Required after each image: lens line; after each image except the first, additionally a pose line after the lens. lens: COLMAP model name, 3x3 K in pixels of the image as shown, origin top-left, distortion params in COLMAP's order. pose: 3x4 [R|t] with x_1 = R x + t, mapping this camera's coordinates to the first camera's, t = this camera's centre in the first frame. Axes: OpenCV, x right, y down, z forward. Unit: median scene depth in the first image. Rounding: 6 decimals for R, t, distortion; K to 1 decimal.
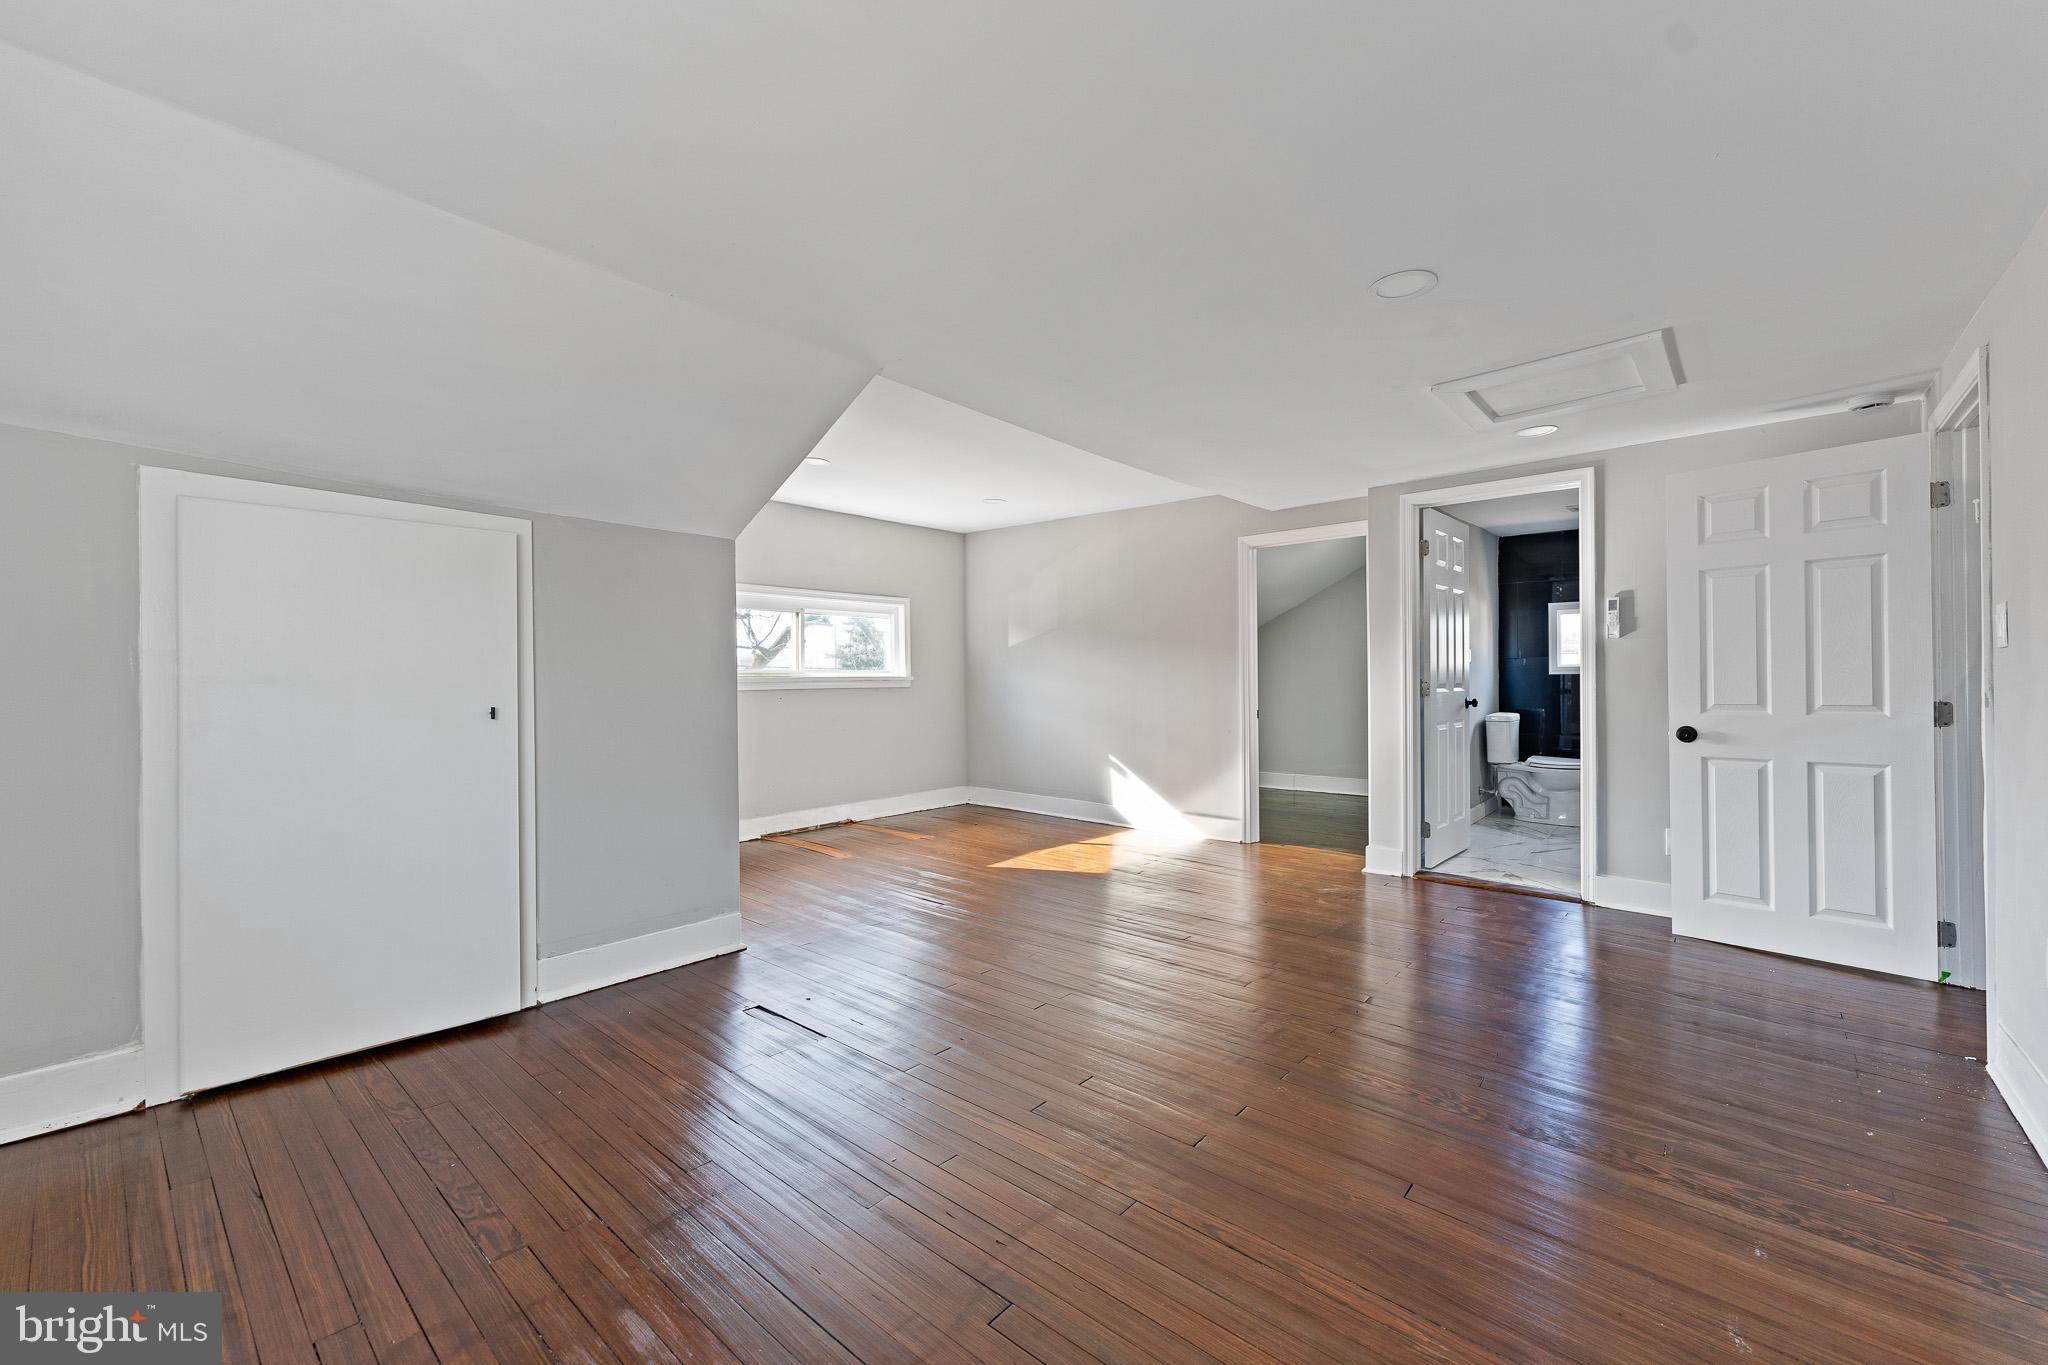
lens RADIAL K [[815.7, 0, 1024.0], [0, 815.7, 682.5], [0, 0, 1]] dist [0.000436, 0.000039]
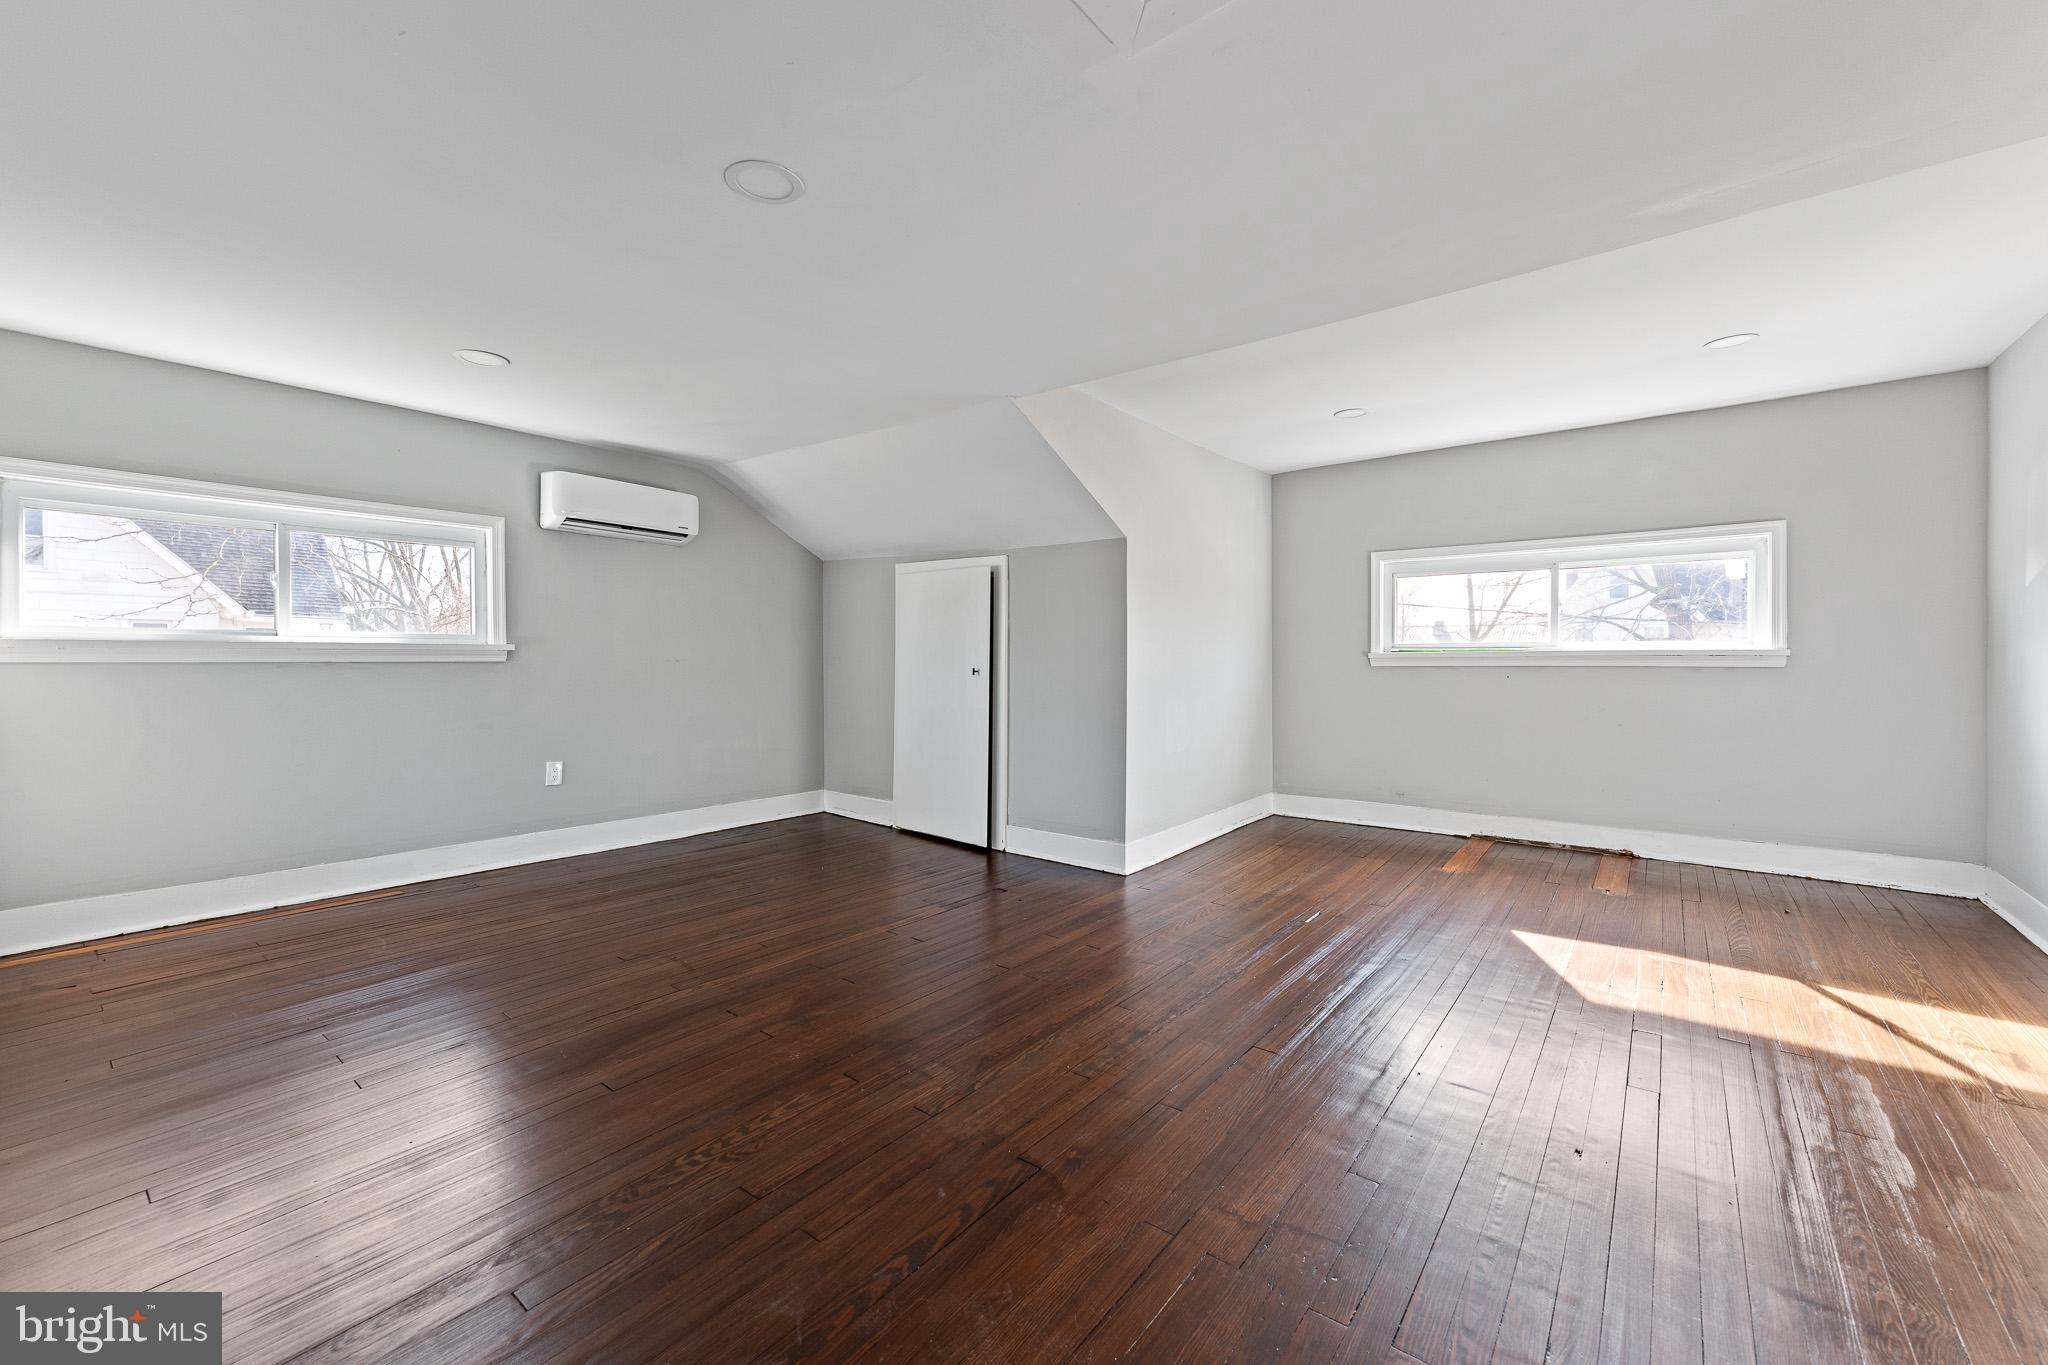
lens RADIAL K [[815.7, 0, 1024.0], [0, 815.7, 682.5], [0, 0, 1]] dist [0.000436, 0.000039]
pose [[0.043155, 0.036195, -0.998413, 0.498177], [-0.007042, 0.999330, 0.035924, -0.001410], [0.999044, 0.005480, 0.043380, 0.466931]]
